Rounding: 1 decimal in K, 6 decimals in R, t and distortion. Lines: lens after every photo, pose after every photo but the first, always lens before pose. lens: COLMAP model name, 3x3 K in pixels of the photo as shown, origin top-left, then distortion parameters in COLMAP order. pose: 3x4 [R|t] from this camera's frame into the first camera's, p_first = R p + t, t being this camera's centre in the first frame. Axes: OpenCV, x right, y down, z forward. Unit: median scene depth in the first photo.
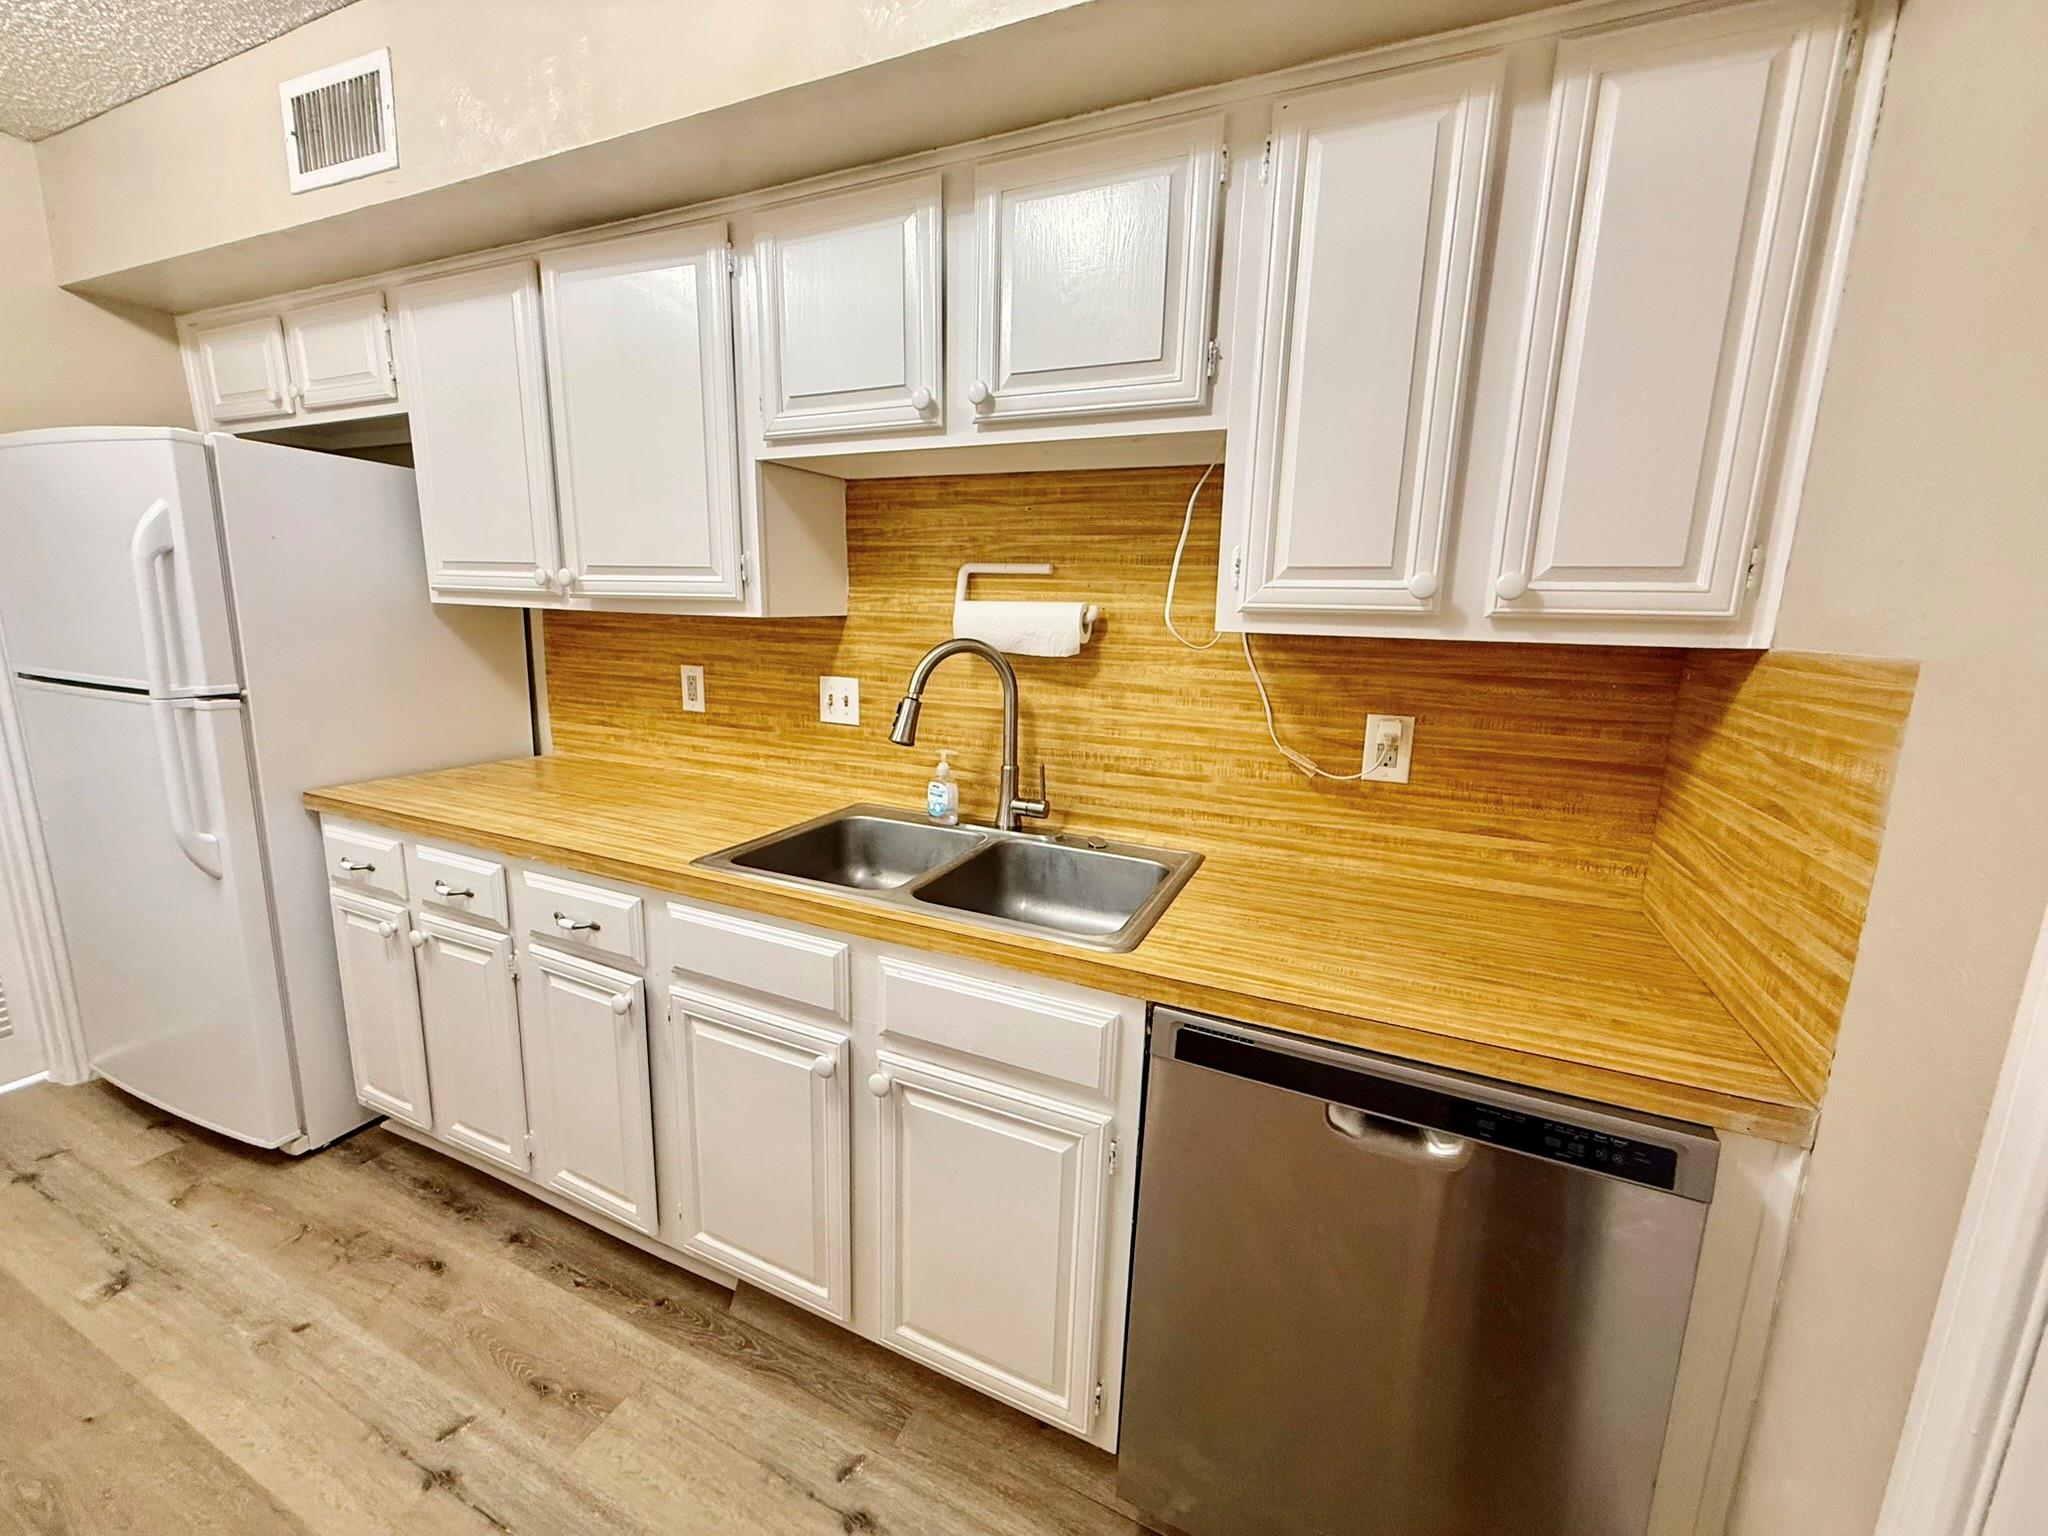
lens RADIAL K [[820.4, 0, 1024.9], [0, 820.4, 766.4], [0, 0, 1]] dist [-0.000057, -0.000611]
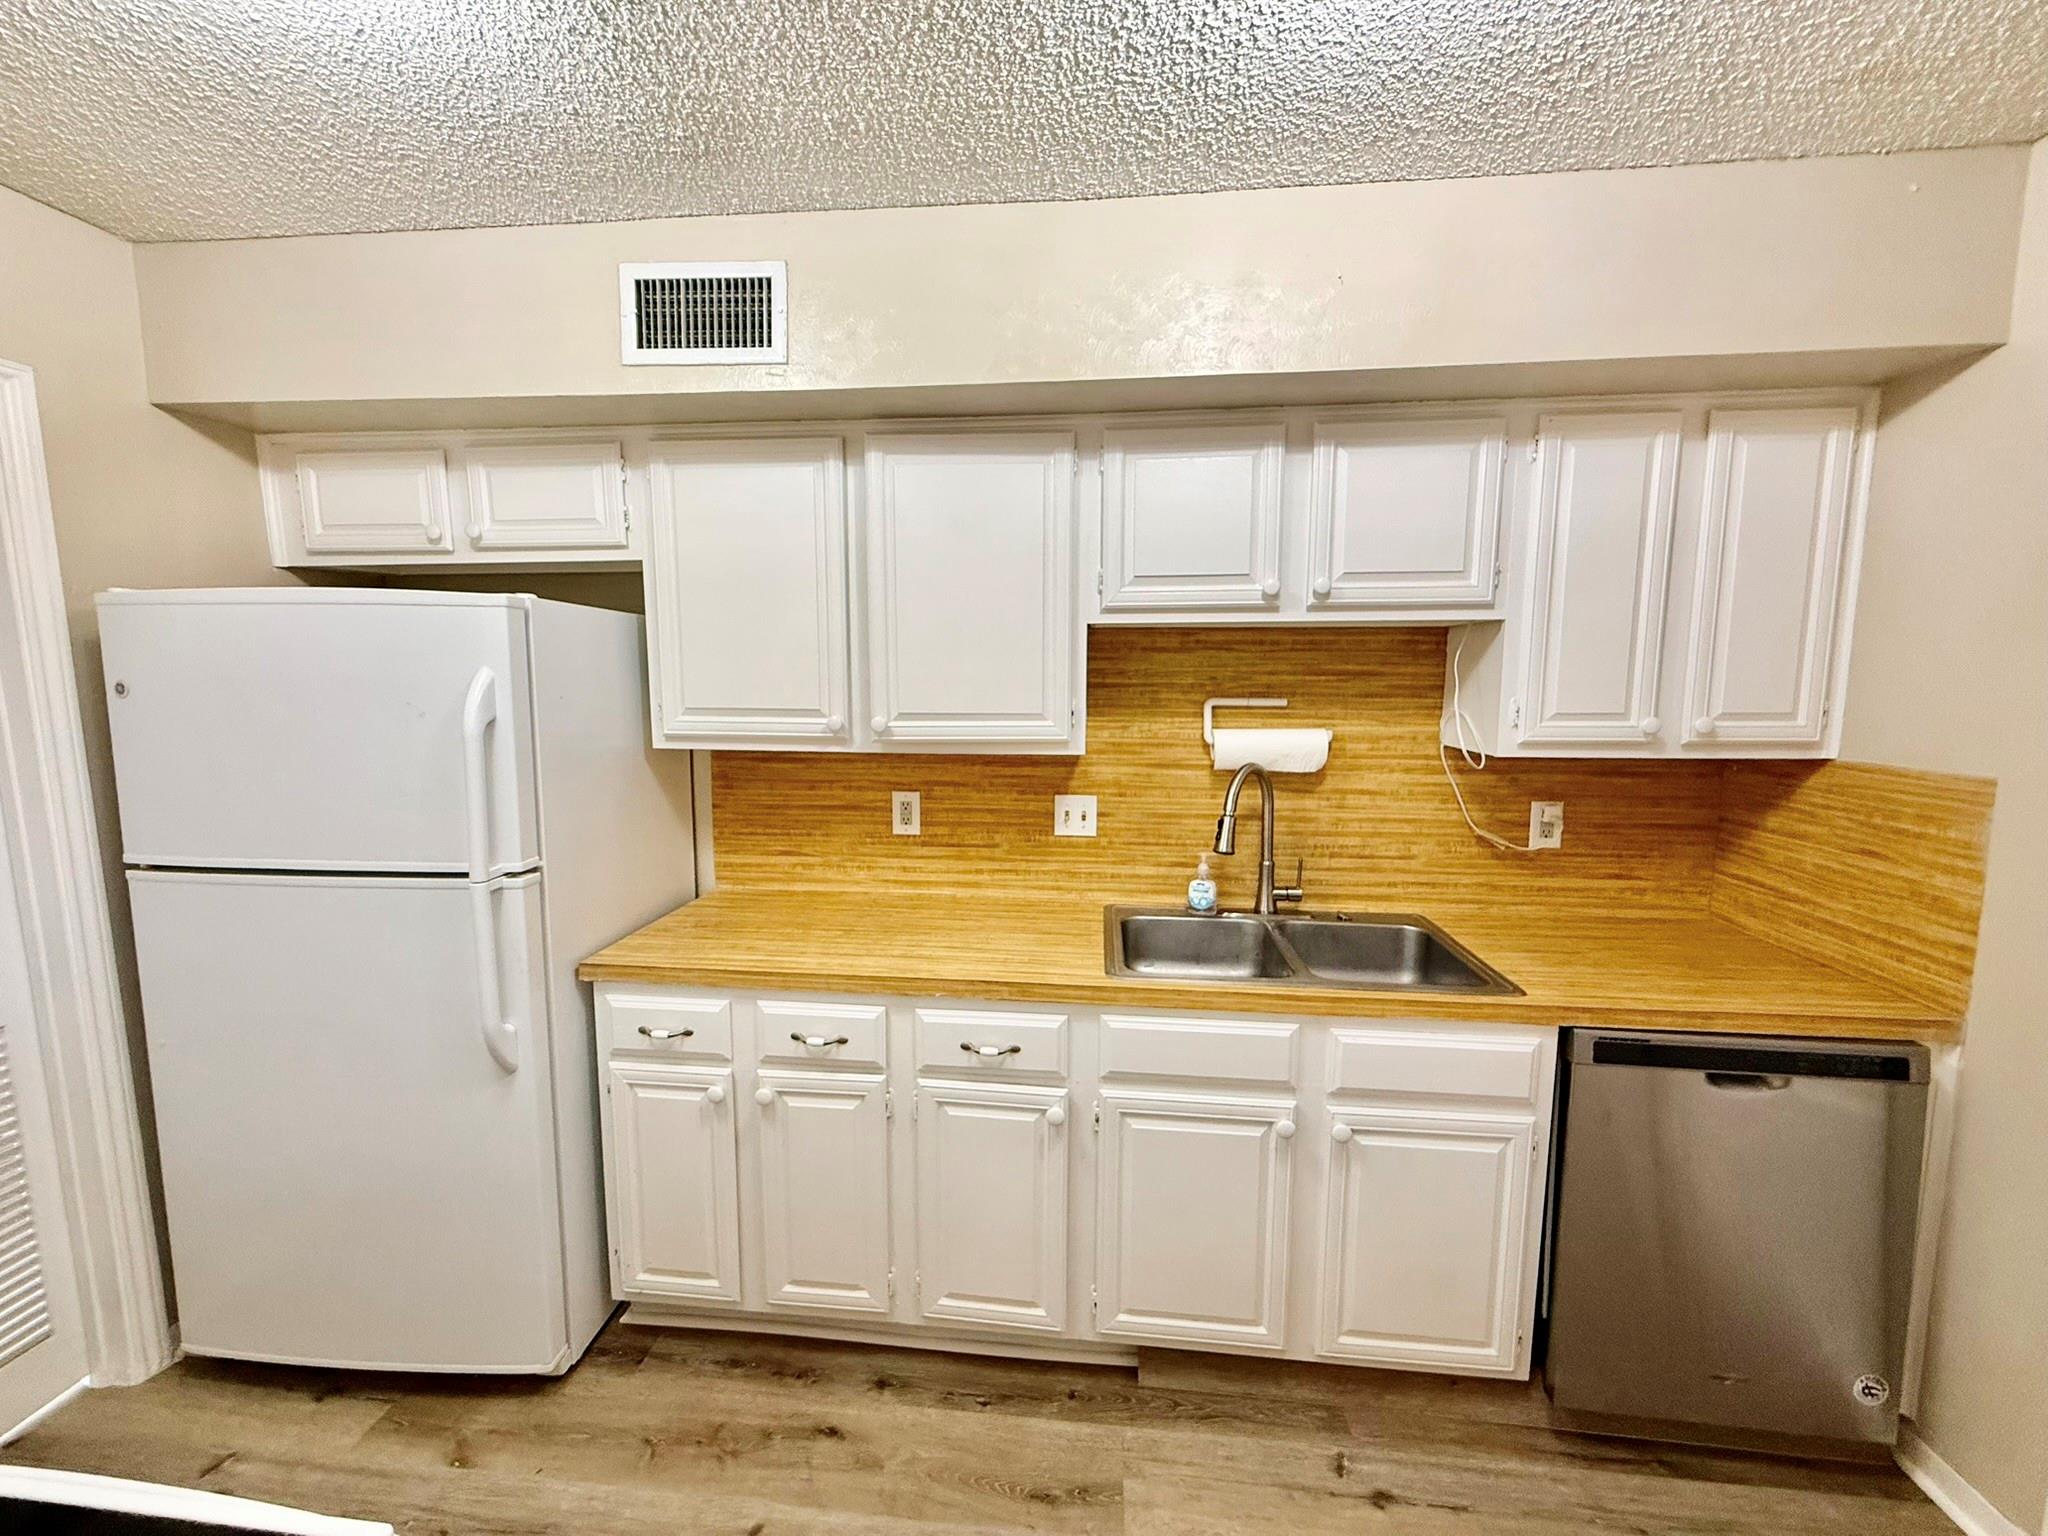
lens RADIAL K [[820.4, 0, 1022.7], [0, 820.4, 762.9], [0, 0, 1]] dist [-0.000057, -0.000611]
pose [[0.948015, -0.062977, 0.311931, -0.761773], [0.085575, 0.994567, -0.059282, -0.108924], [-0.306503, 0.082893, 0.948253, -0.066089]]
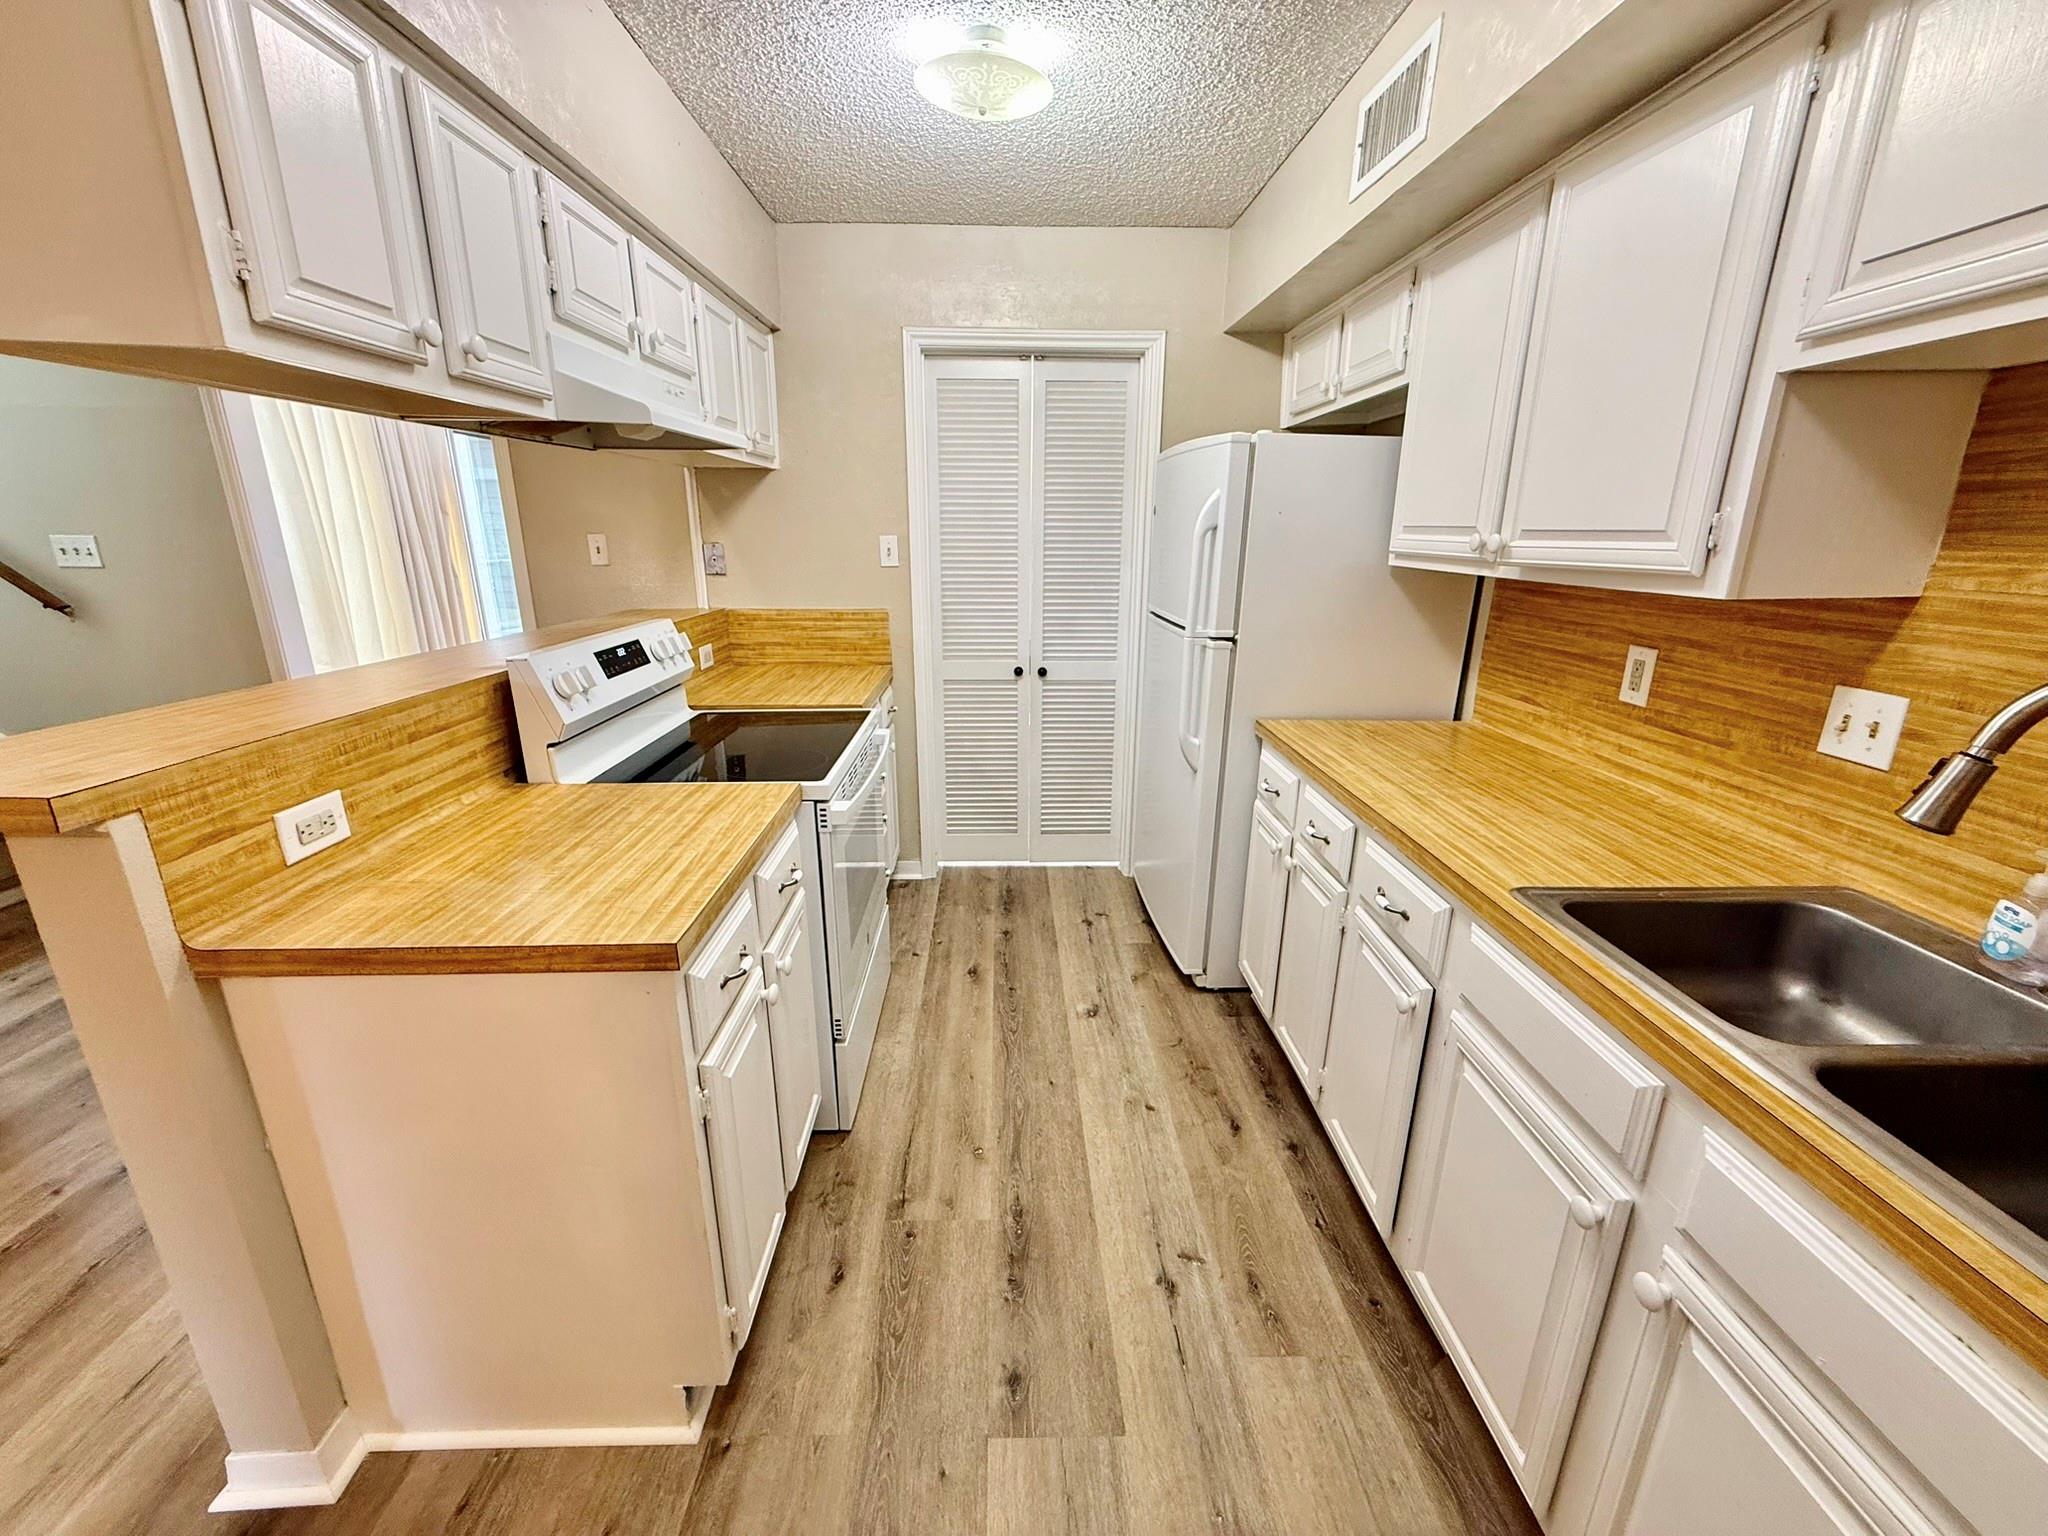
lens RADIAL K [[820.4, 0, 1006.3], [0, 820.4, 767.2], [0, 0, 1]] dist [-0.000057, -0.000611]
pose [[0.418531, 0.228737, -0.878926, 0.081490], [-0.164472, 0.970852, 0.174341, -0.060116], [0.893186, 0.071592, 0.443952, 0.126135]]
